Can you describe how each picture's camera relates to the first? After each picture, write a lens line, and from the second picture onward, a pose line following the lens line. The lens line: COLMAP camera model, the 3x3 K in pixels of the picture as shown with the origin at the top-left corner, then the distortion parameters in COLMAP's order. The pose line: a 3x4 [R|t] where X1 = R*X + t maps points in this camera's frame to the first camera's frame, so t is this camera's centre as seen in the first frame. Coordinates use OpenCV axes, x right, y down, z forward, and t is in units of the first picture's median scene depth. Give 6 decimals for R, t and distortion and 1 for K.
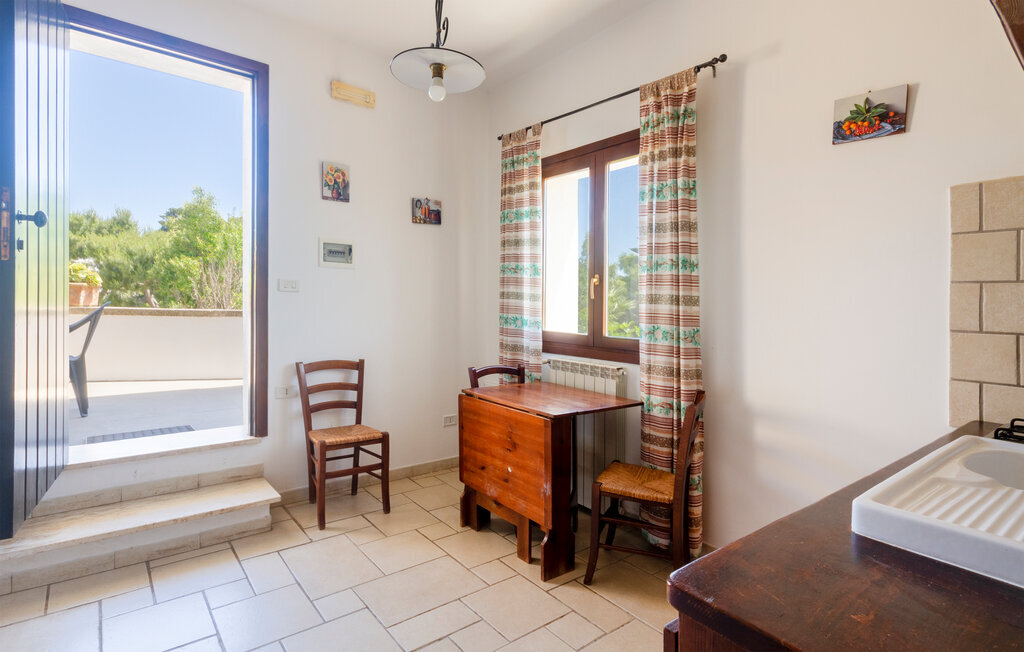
lens RADIAL K [[504.3, 0, 481.3], [0, 504.3, 312.3], [0, 0, 1]] dist [0.004123, 0.000626]
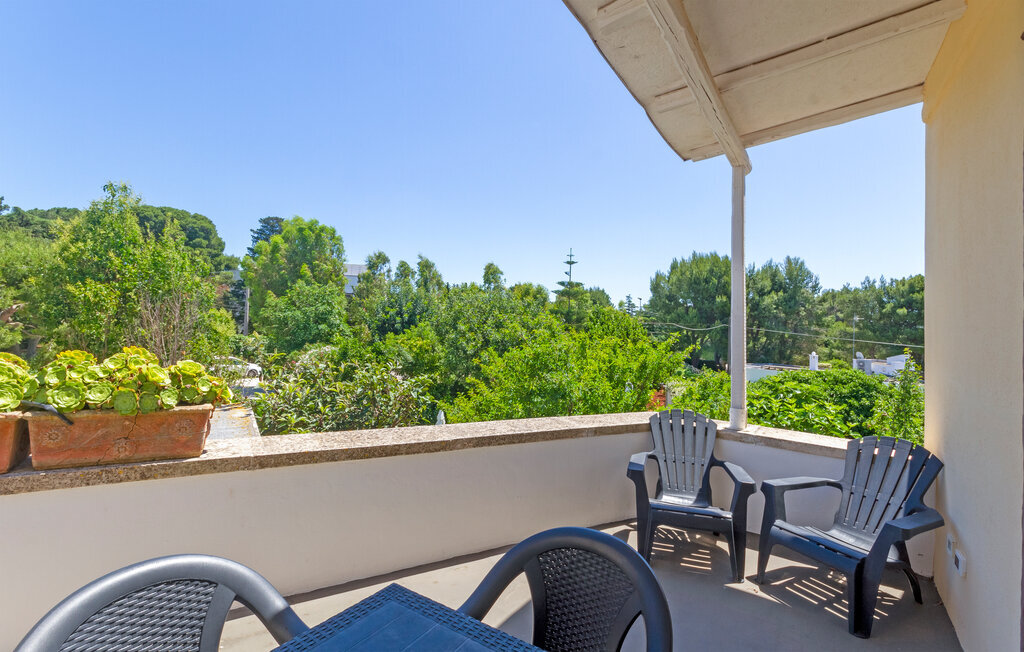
lens RADIAL K [[477.6, 0, 515.9], [0, 477.6, 330.0], [0, 0, 1]] dist [0.001939, 0.000922]
pose [[0.935786, 0.009633, 0.352437, -0.266738], [-0.011801, 0.999922, 0.004003, -0.052009], [-0.352371, -0.007905, 0.935827, 0.191696]]
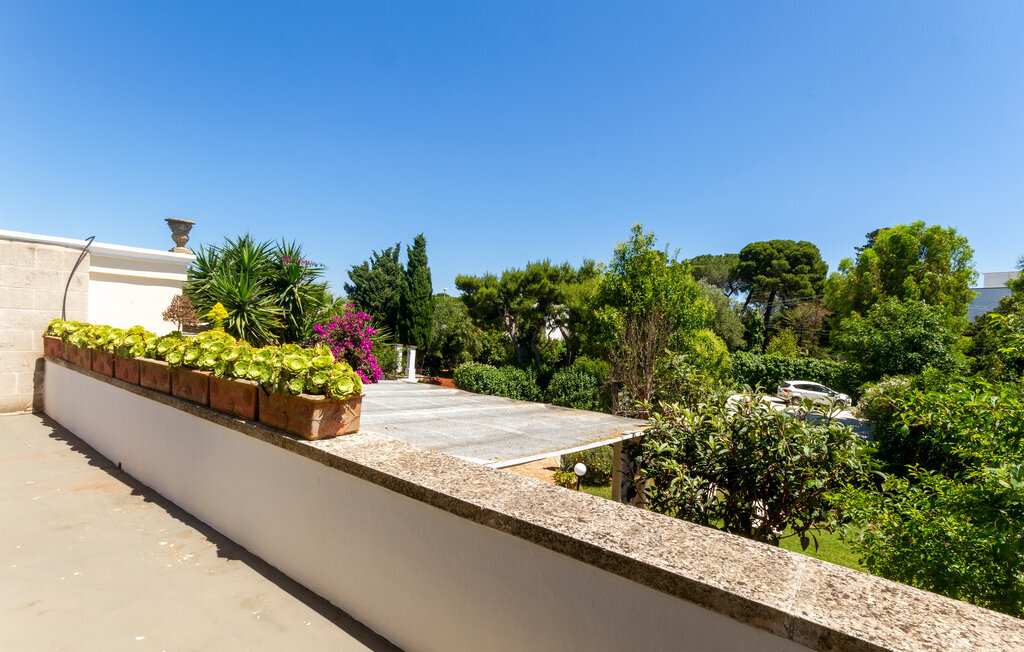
lens RADIAL K [[477.6, 0, 515.9], [0, 477.6, 330.0], [0, 0, 1]] dist [0.001939, 0.000922]
pose [[0.694692, 0.018933, -0.719058, -0.112938], [-0.042899, 0.998965, -0.015142, -0.050378], [0.718027, 0.041366, 0.694785, 0.315259]]
